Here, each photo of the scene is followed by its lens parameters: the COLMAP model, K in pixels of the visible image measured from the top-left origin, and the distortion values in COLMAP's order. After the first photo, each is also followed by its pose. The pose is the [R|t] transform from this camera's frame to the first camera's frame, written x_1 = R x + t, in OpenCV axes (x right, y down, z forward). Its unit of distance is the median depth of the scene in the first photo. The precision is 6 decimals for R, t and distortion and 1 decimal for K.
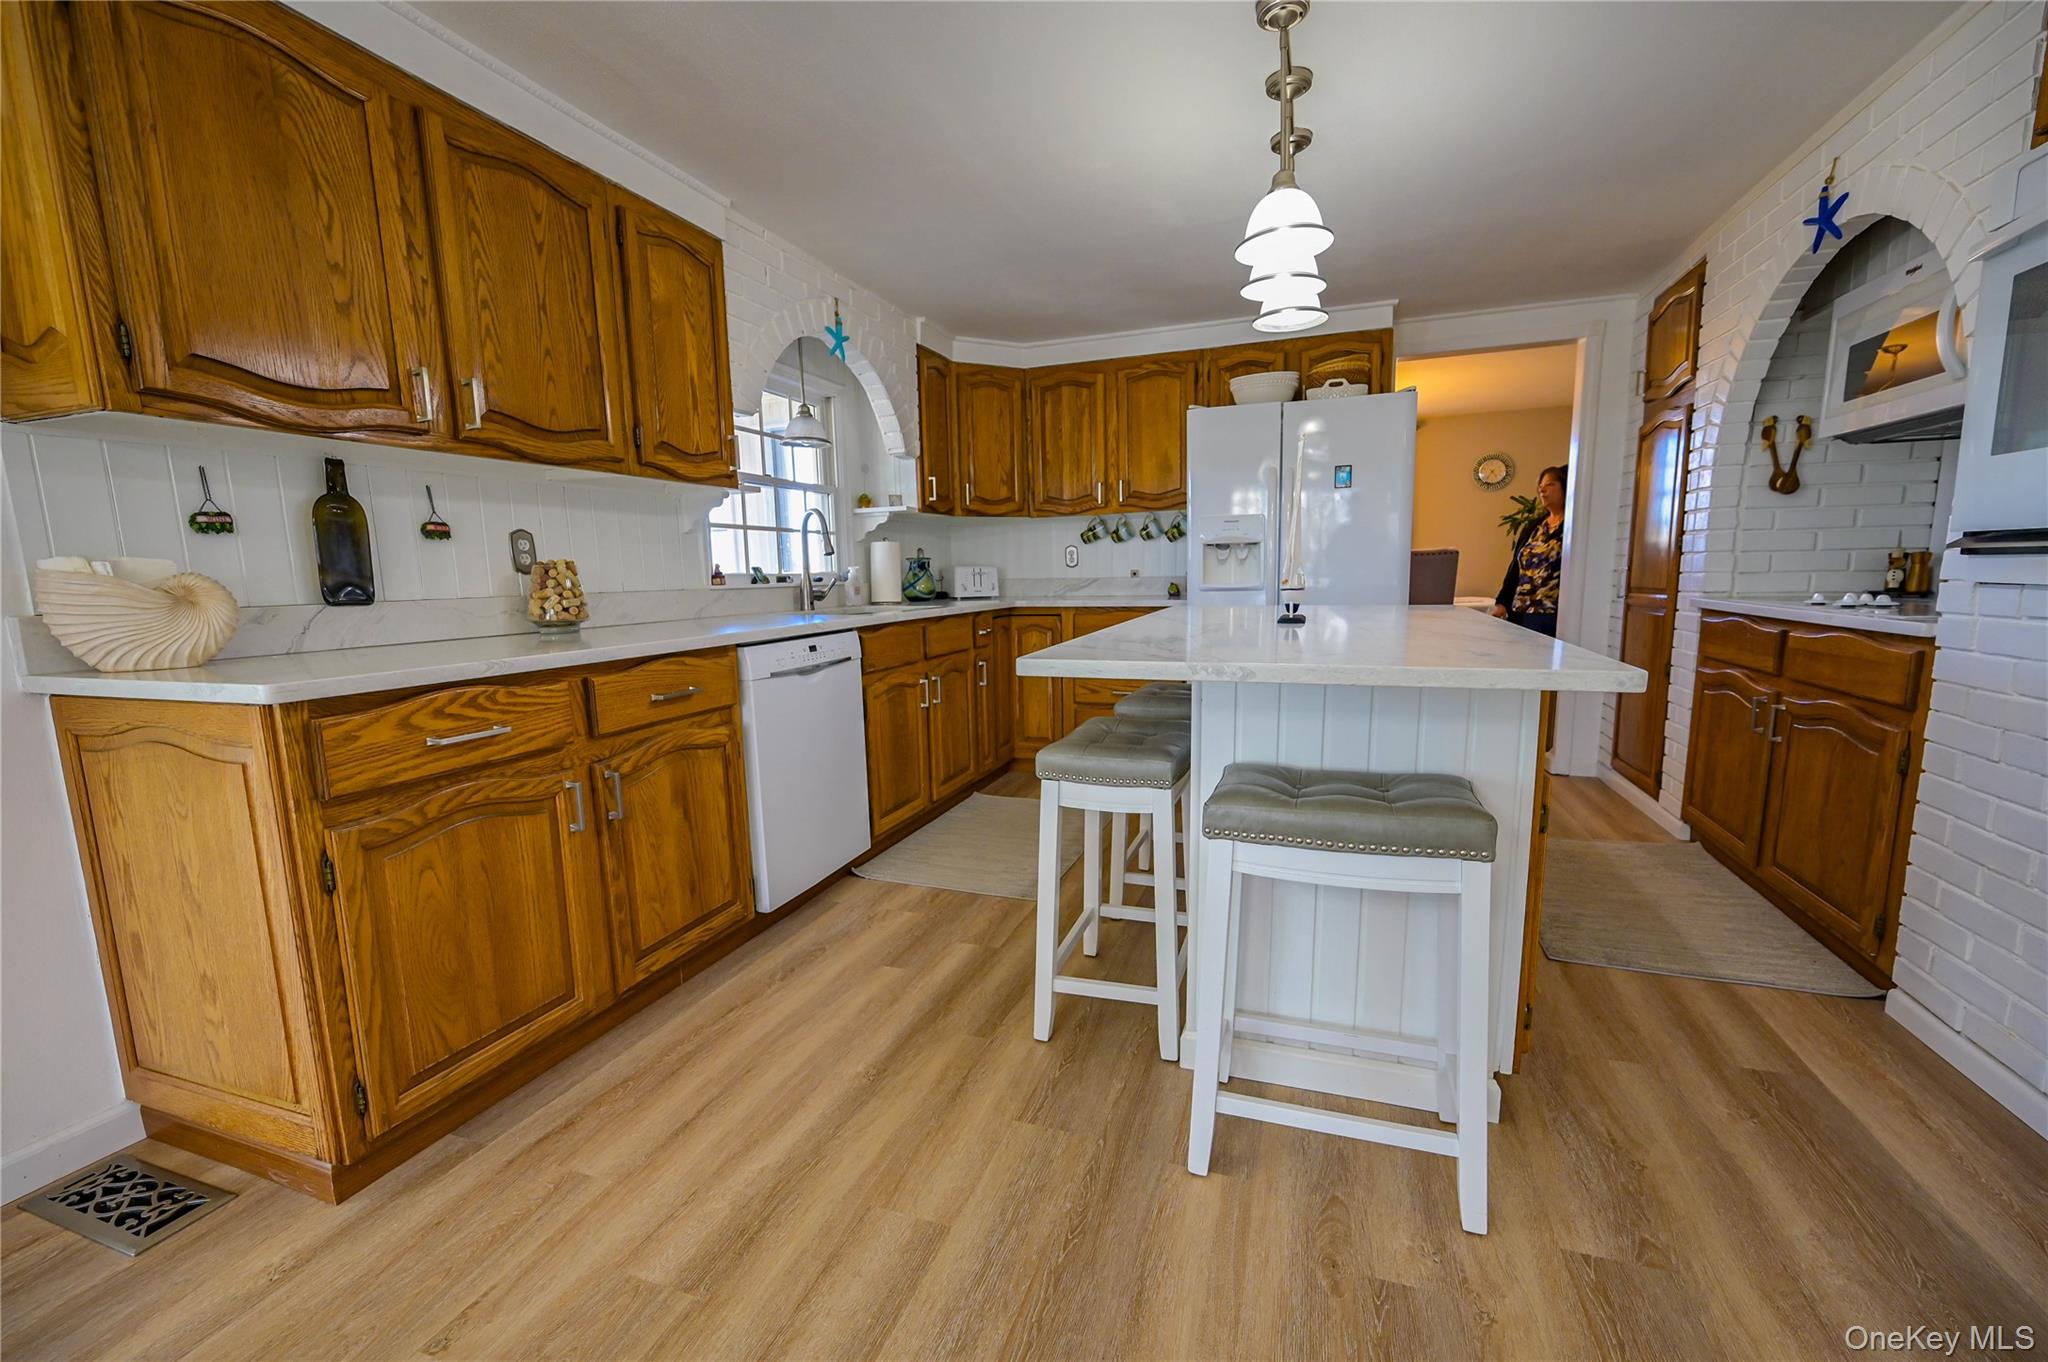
lens RADIAL K [[800.2, 0, 1038.1], [0, 800.2, 698.1], [0, 0, 1]] dist [0.001451, 0.001651]
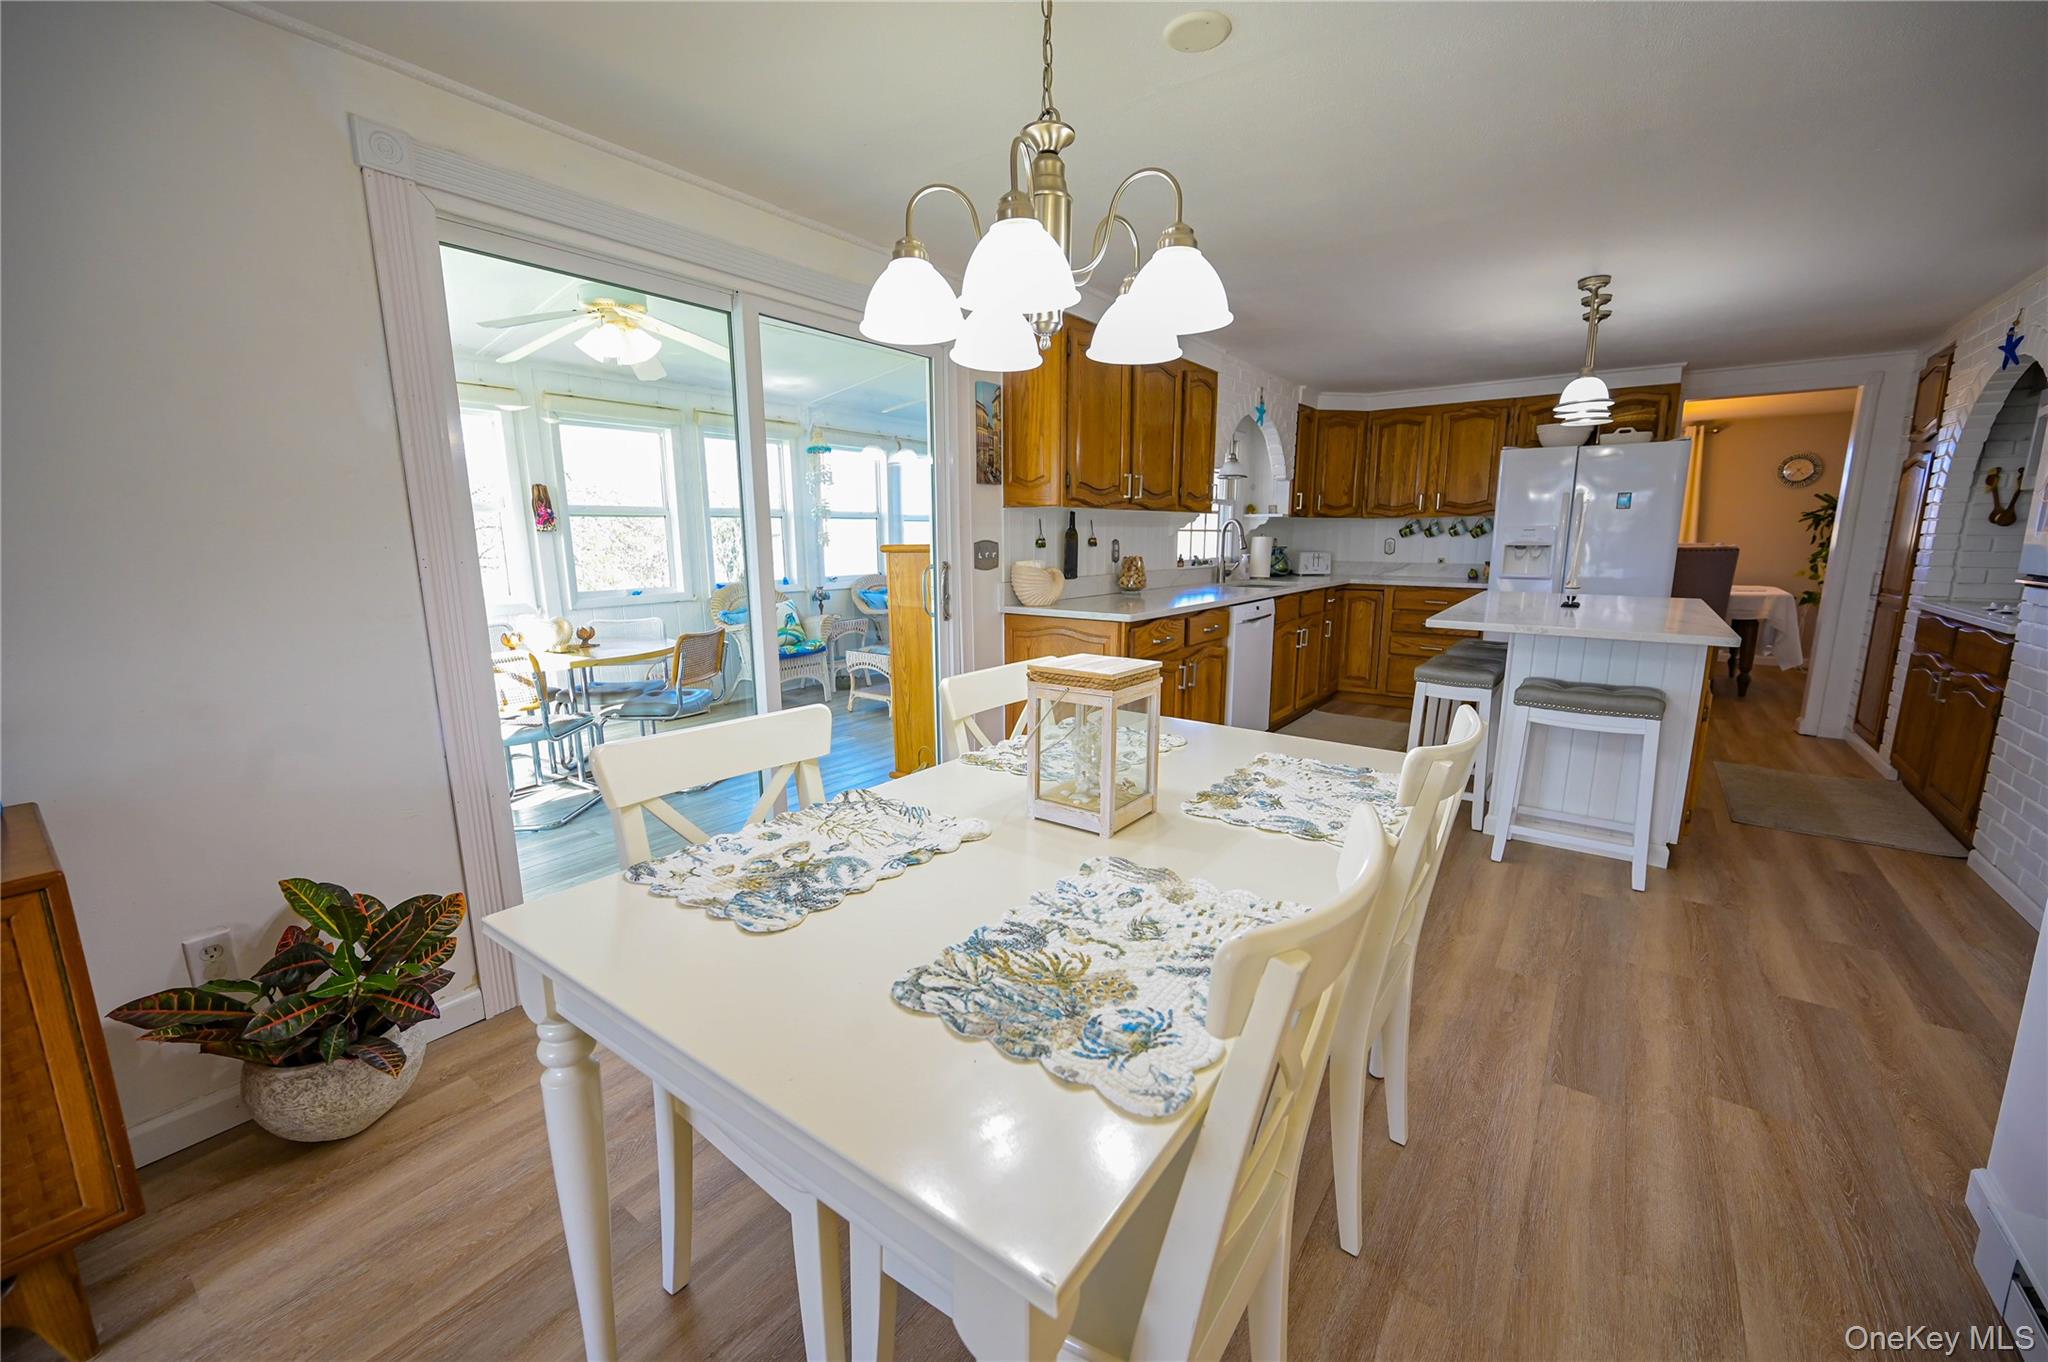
lens RADIAL K [[800.2, 0, 1037.5], [0, 800.2, 681.4], [0, 0, 1]] dist [0.001451, 0.001651]
pose [[0.958602, 0.071992, -0.275500, -0.169496], [-0.063501, 0.997195, 0.039631, 0.040452], [0.277580, -0.020496, 0.960484, -0.560769]]
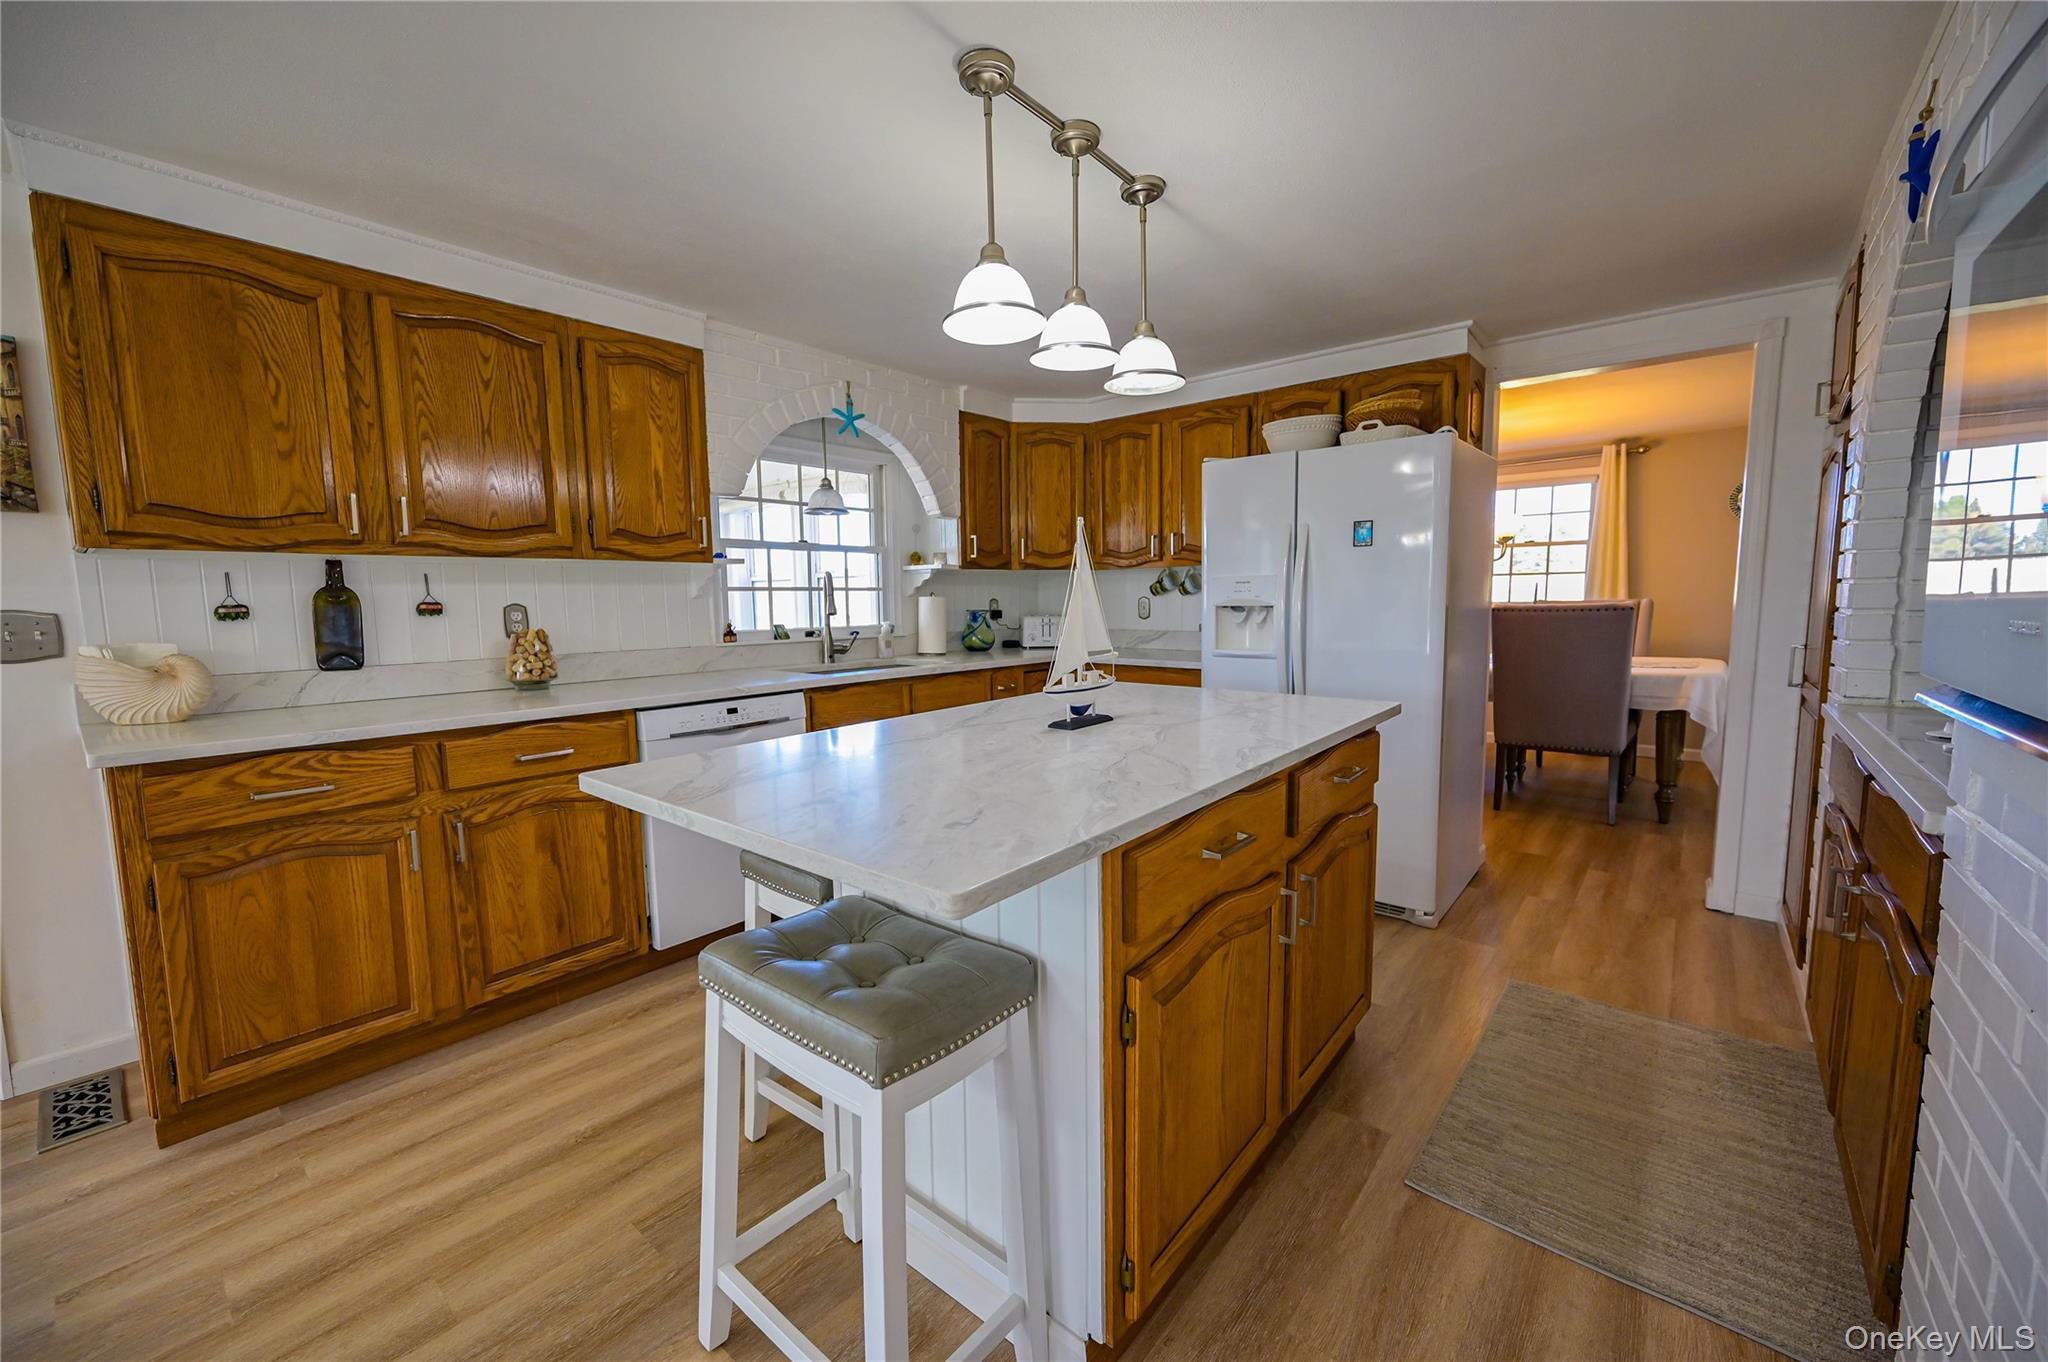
lens RADIAL K [[800.2, 0, 1028.3], [0, 800.2, 684.4], [0, 0, 1]] dist [0.001451, 0.001651]
pose [[0.937504, 0.048408, -0.344591, 0.308916], [-0.062516, 0.997595, -0.029943, -0.059070], [0.342313, 0.049614, 0.938275, 0.063017]]
